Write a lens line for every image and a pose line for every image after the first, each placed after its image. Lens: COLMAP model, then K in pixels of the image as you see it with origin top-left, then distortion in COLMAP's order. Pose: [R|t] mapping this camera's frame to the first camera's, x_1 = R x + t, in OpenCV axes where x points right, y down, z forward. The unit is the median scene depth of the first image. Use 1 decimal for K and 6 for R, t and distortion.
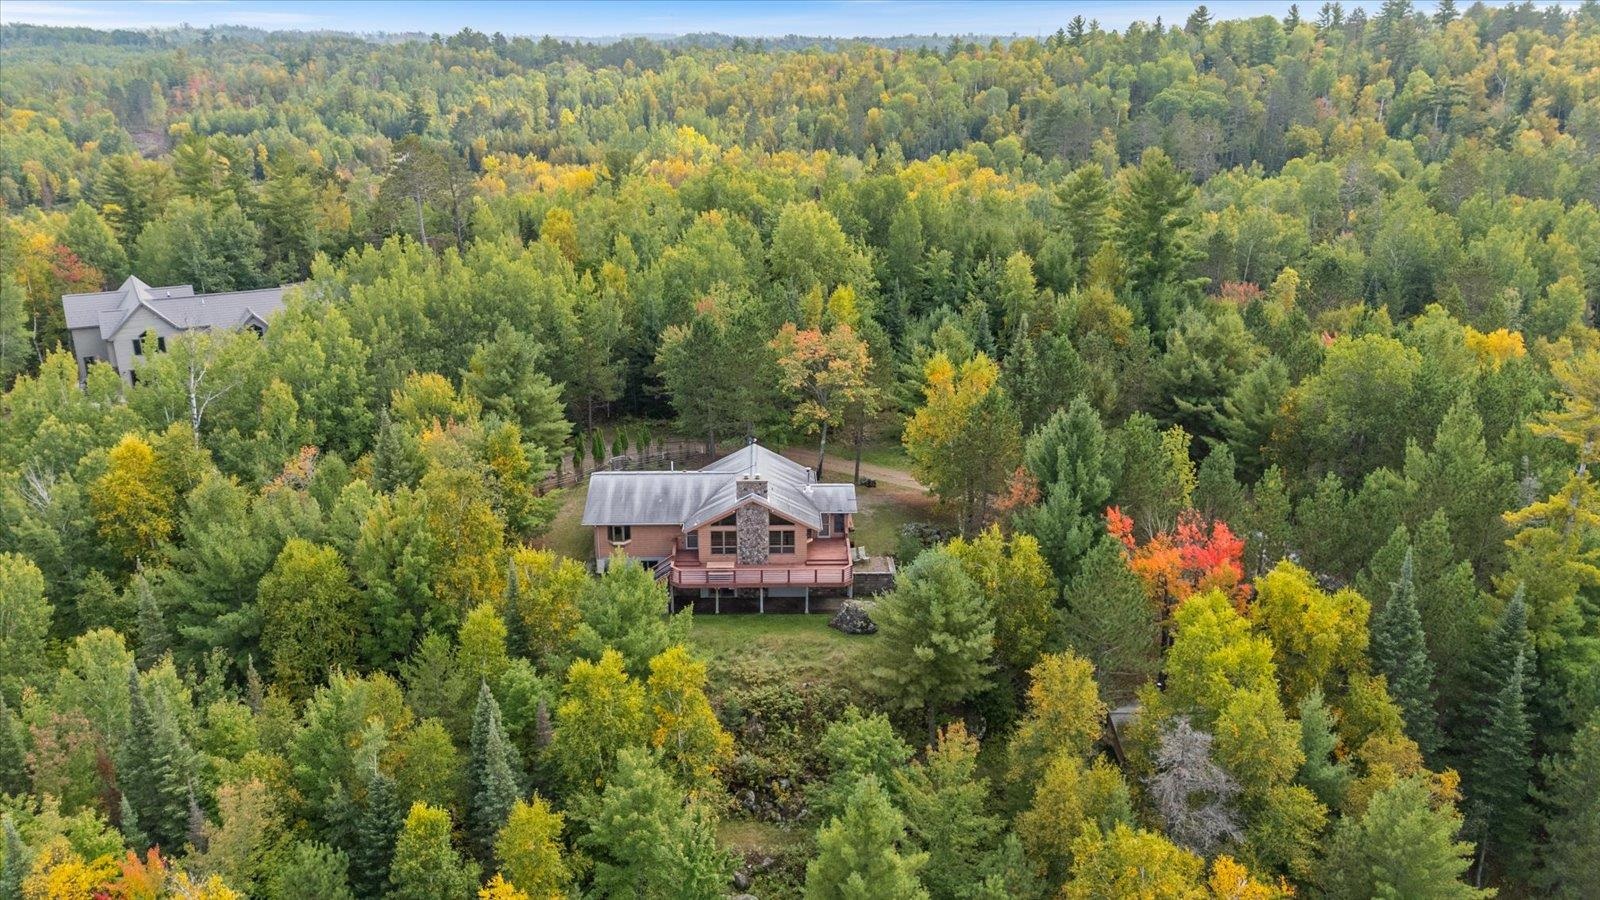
lens RADIAL K [[1173.2, 0, 800.0], [0, 1173.2, 450.0], [0, 0, 1]] dist [0.087909, -0.094613]
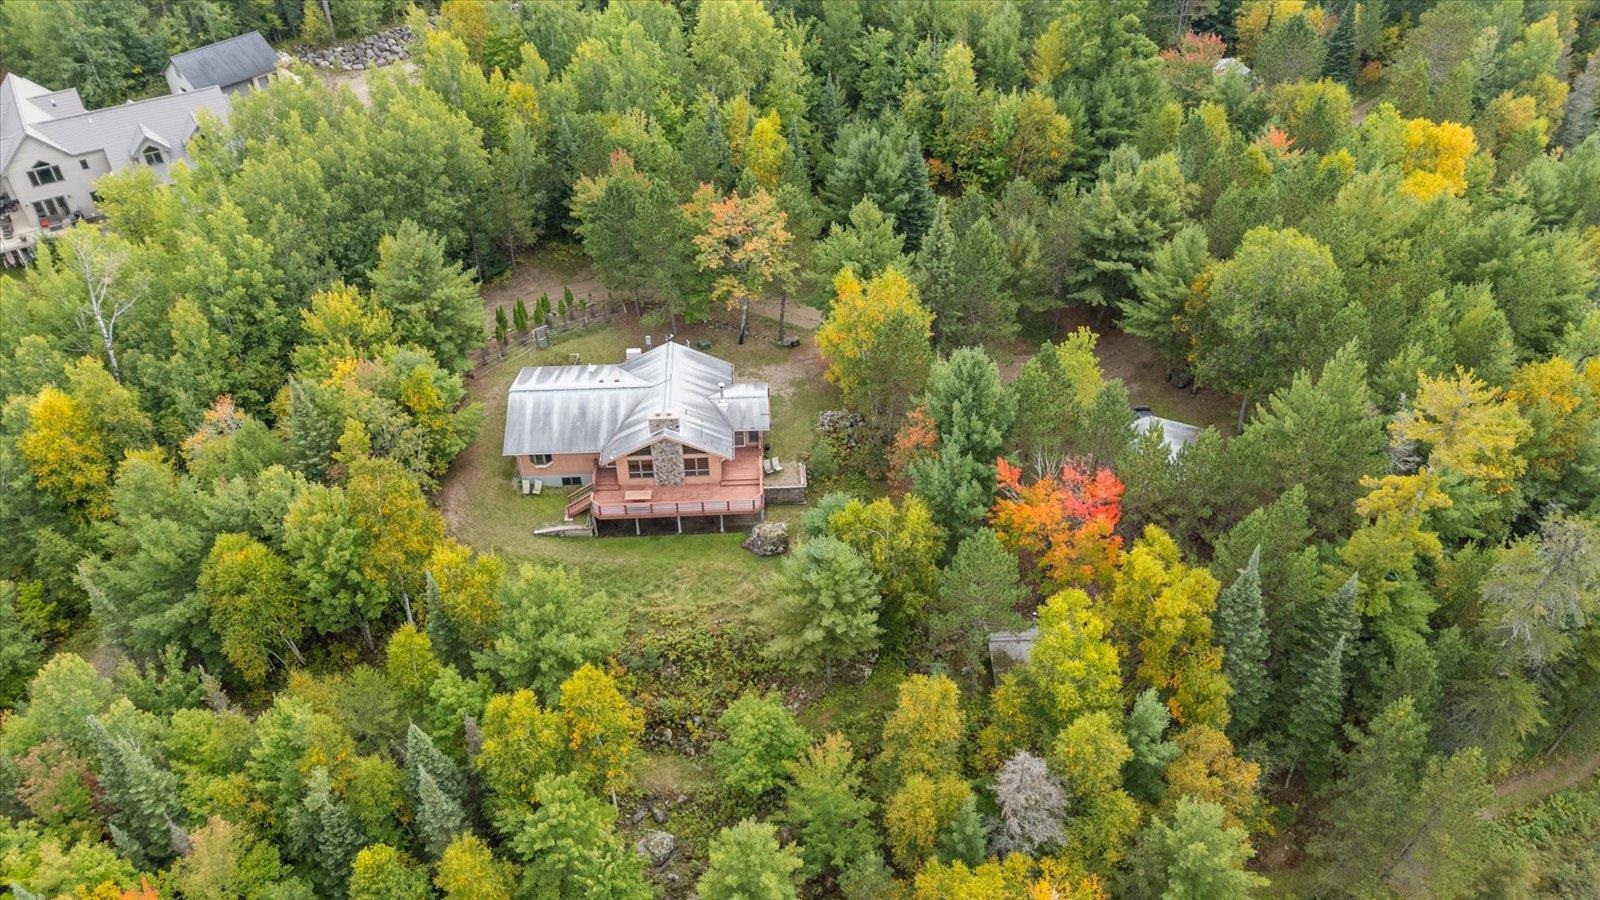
lens RADIAL K [[1173.2, 0, 800.0], [0, 1173.2, 450.0], [0, 0, 1]] dist [0.087909, -0.094613]
pose [[0.999727, -0.021885, 0.008228, 0.068907], [0.017529, 0.934435, 0.355702, -0.306752], [-0.015473, -0.355461, 0.934563, 0.021416]]
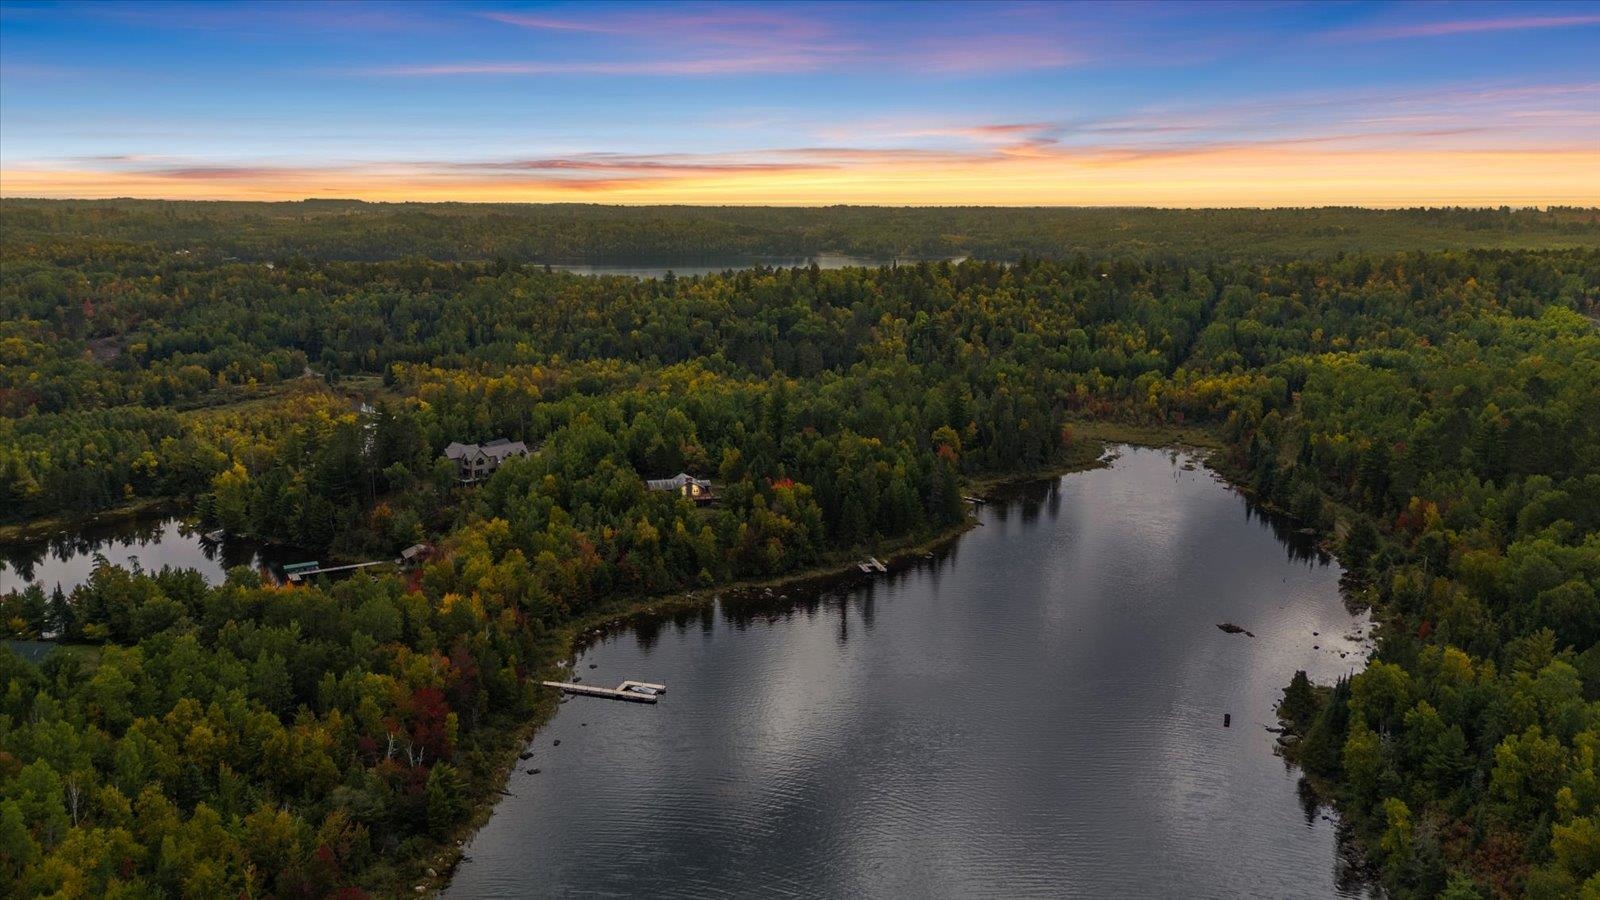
lens RADIAL K [[1173.2, 0, 800.0], [0, 1173.2, 450.0], [0, 0, 1]] dist [0.087909, -0.094613]
pose [[0.965339, -0.051248, 0.255917, -0.767065], [0.081888, 0.990493, -0.110538, 0.448631], [-0.247819, 0.127663, 0.960358, -3.395394]]
